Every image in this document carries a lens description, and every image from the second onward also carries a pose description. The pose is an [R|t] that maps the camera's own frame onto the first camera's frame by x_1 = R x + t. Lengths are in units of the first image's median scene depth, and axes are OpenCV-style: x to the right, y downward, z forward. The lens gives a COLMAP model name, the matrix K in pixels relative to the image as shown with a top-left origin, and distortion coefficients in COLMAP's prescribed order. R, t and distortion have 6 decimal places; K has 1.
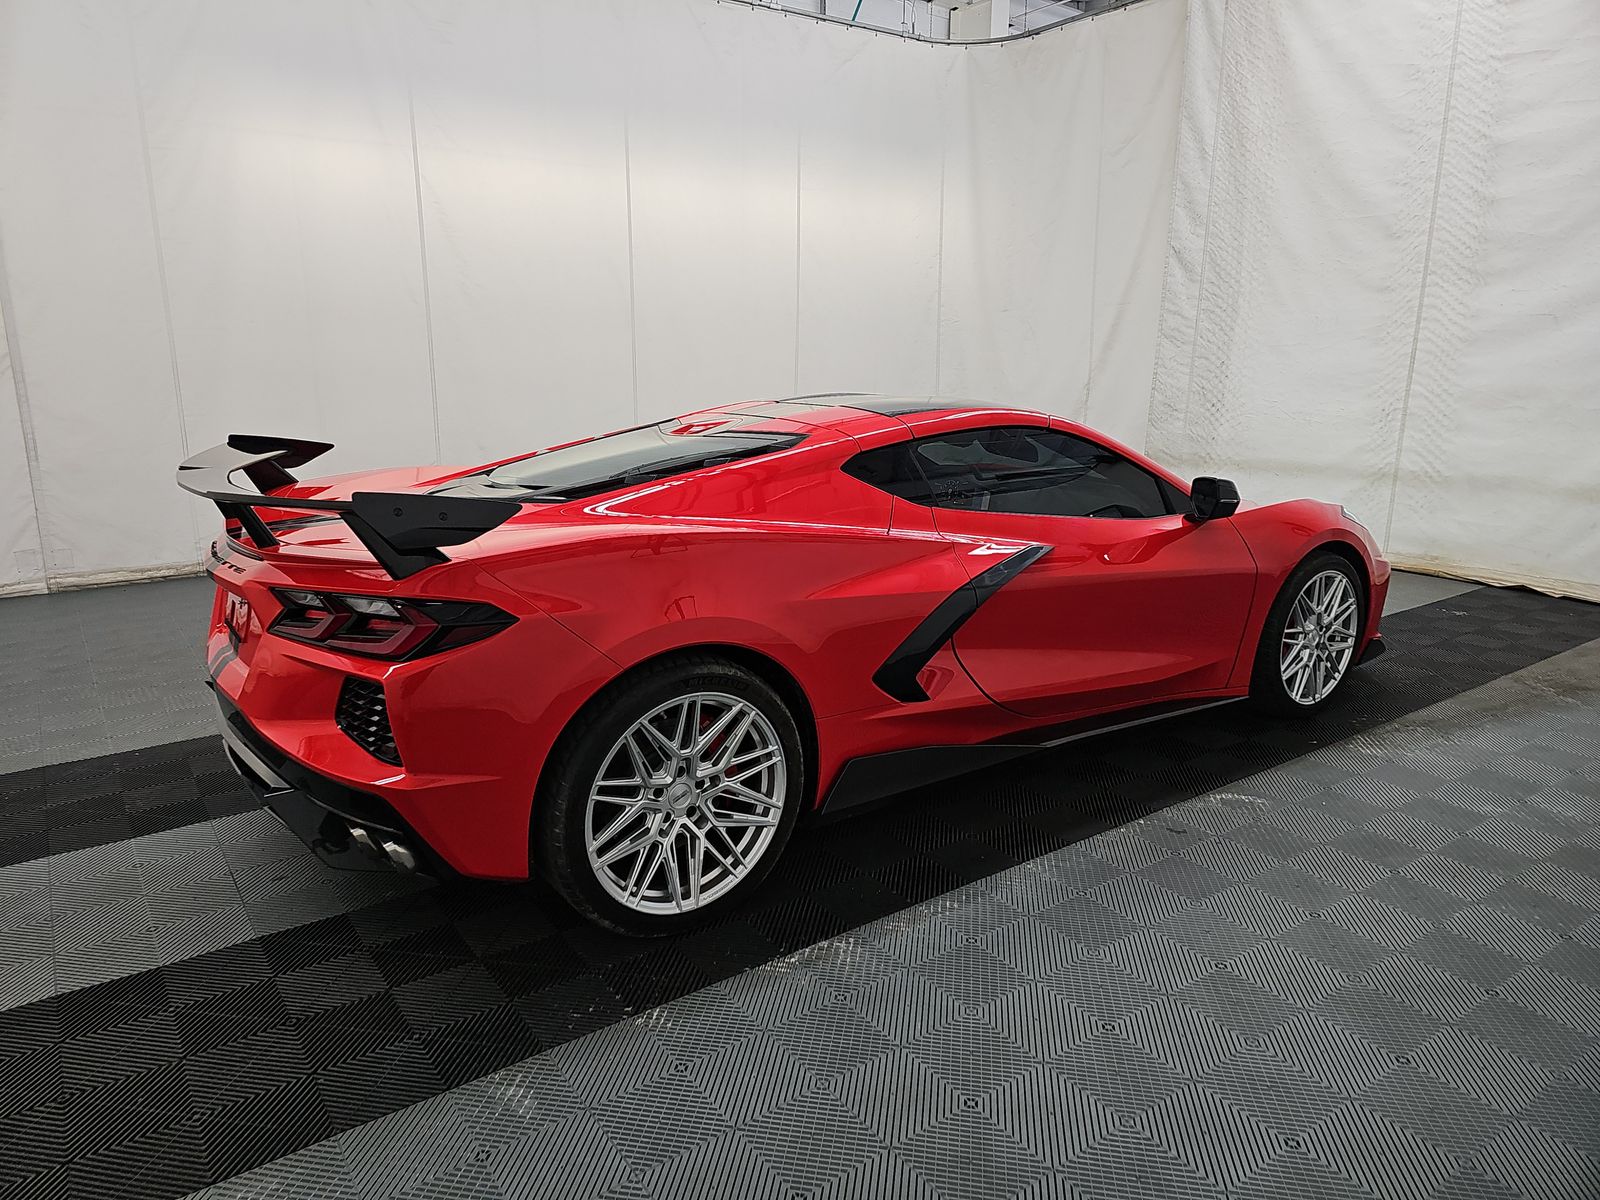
lens RADIAL K [[1048.6, 0, 792.8], [0, 1048.6, 592.4], [0, 0, 1]] dist [0.020396, -0.023080]
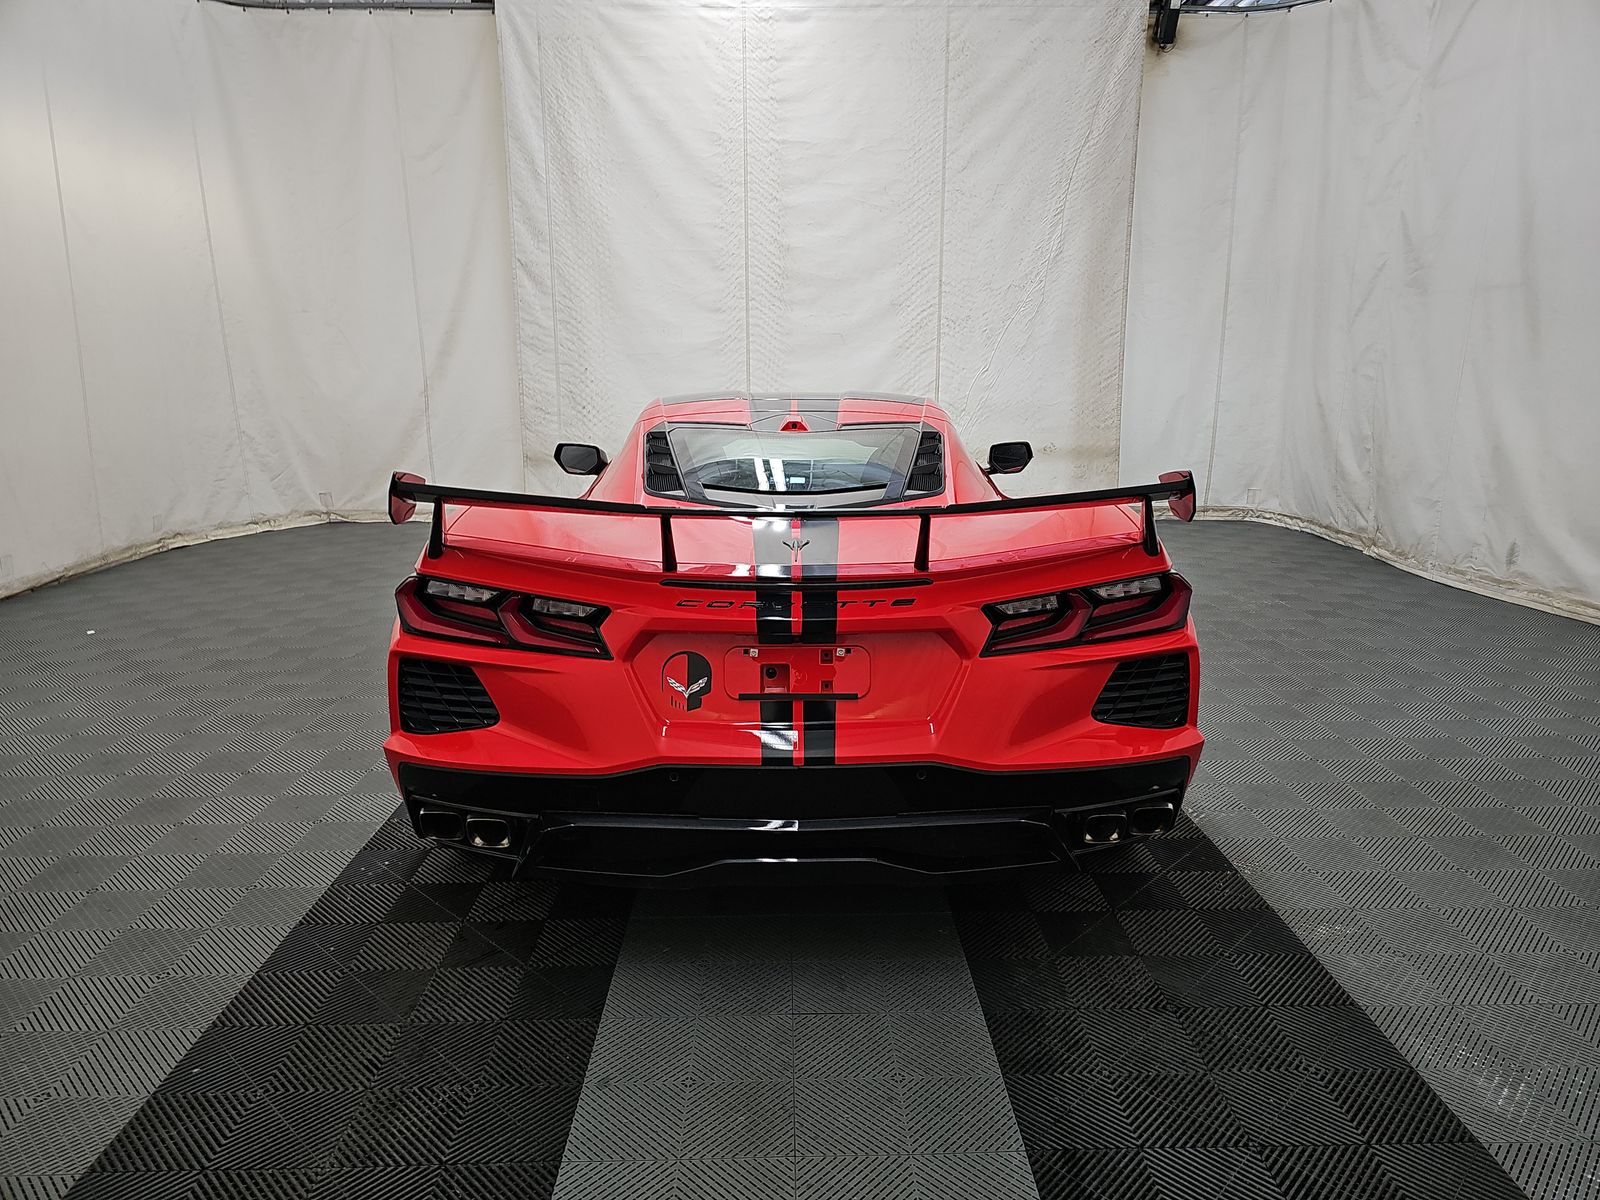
lens RADIAL K [[1048.6, 0, 815.0], [0, 1048.6, 598.4], [0, 0, 1]] dist [0.020396, -0.023080]
pose [[0.566478, -0.173188, 0.805673, -0.444617], [0.181619, 0.979866, 0.082934, -0.033930], [-0.803814, 0.099346, 0.586526, 0.208201]]
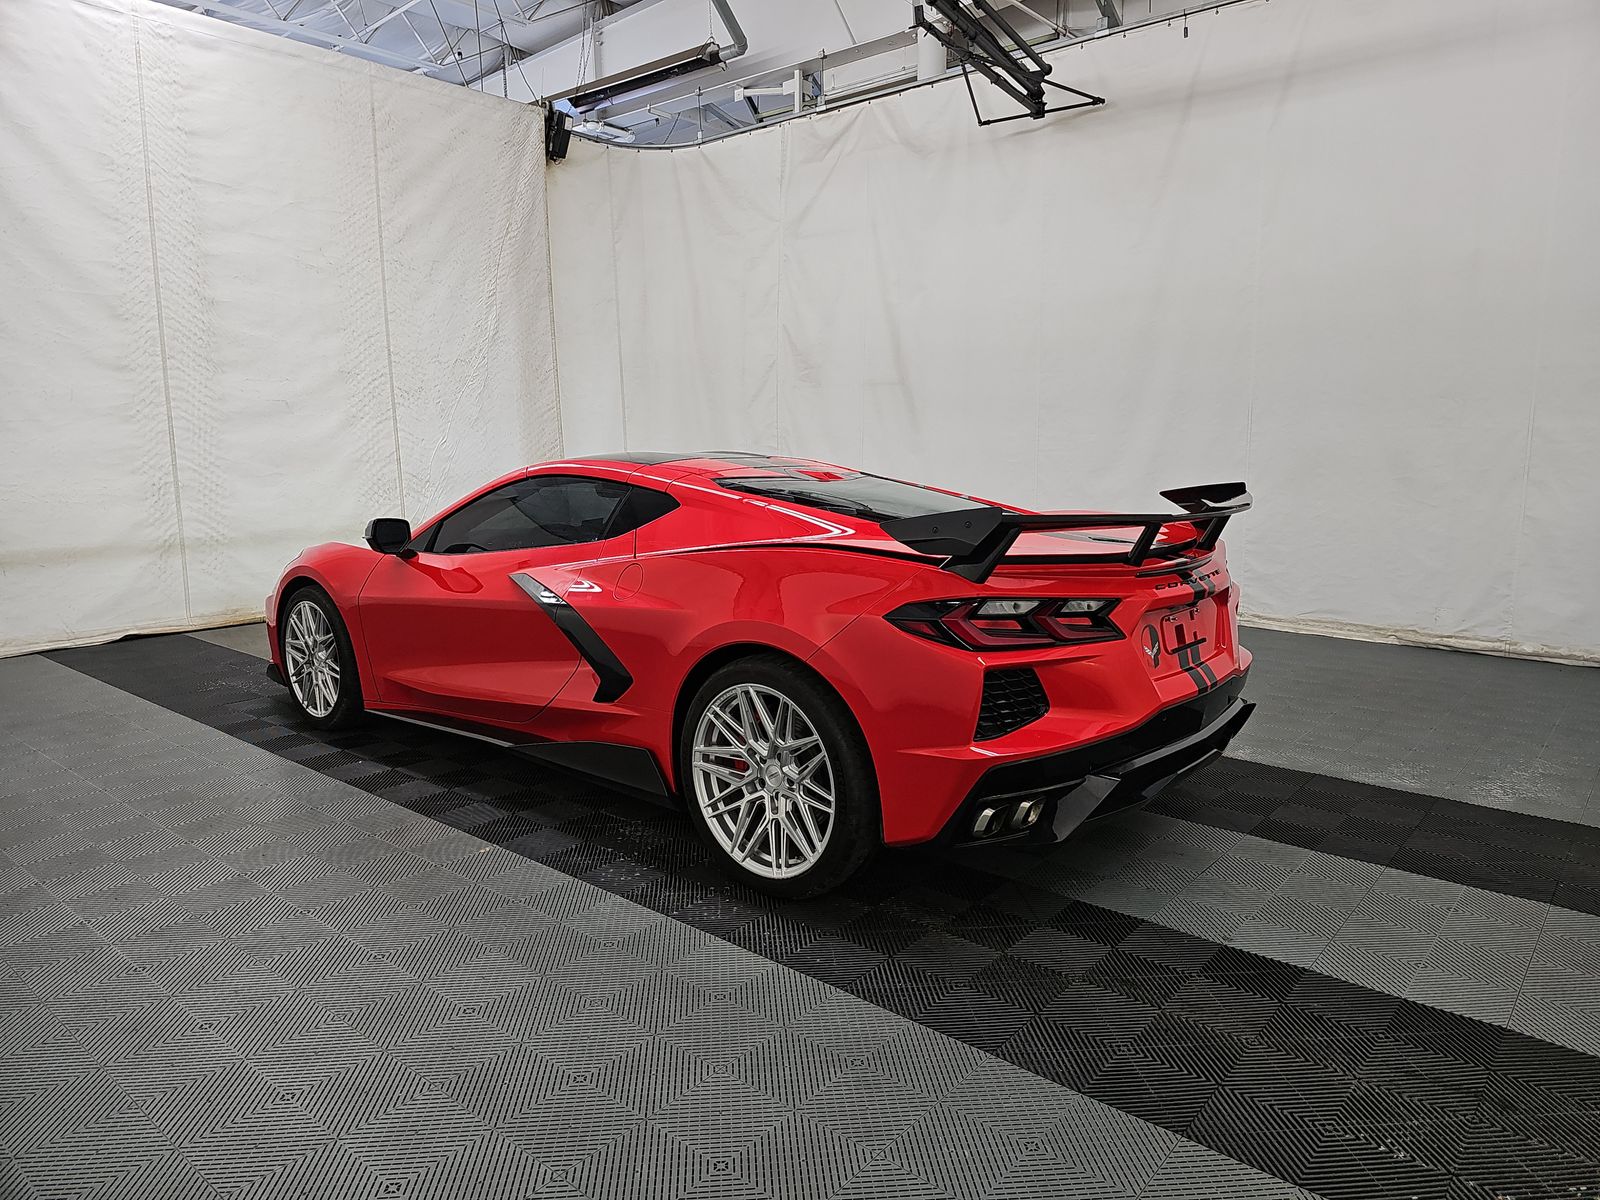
lens RADIAL K [[1048.6, 0, 798.0], [0, 1048.6, 599.4], [0, 0, 1]] dist [0.020396, -0.023080]
pose [[-0.221347, -0.136363, 0.965614, -0.598693], [0.220473, 0.957541, 0.185762, -0.120348], [-0.949946, 0.254010, -0.181884, 0.629207]]
